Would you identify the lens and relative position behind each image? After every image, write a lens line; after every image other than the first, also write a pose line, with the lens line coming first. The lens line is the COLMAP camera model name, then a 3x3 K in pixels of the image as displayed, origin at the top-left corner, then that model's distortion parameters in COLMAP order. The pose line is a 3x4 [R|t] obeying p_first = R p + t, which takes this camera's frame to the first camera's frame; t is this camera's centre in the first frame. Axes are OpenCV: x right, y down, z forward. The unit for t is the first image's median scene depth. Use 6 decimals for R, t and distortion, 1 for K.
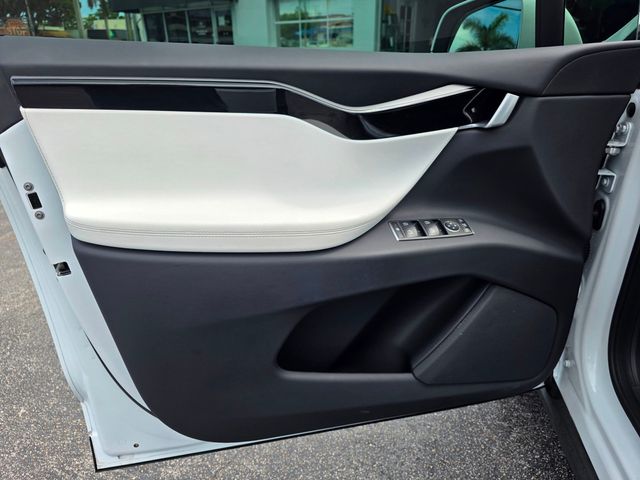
lens RADIAL K [[432.0, 0, 327.7], [0, 432.0, 248.5], [0, 0, 1]] dist [0.054369, -0.048215]
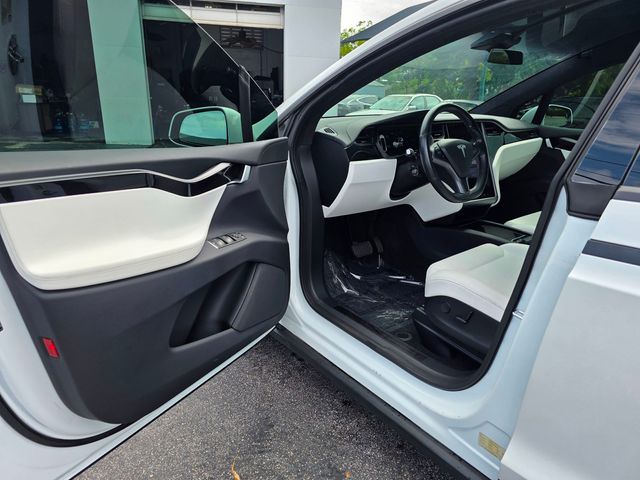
lens RADIAL K [[432.0, 0, 322.7], [0, 432.0, 250.1], [0, 0, 1]] dist [0.054369, -0.048215]
pose [[0.668736, -0.213584, 0.712161, -0.810555], [0.274288, 0.961157, 0.030697, 0.050469], [-0.691055, 0.174809, 0.701345, -0.540283]]
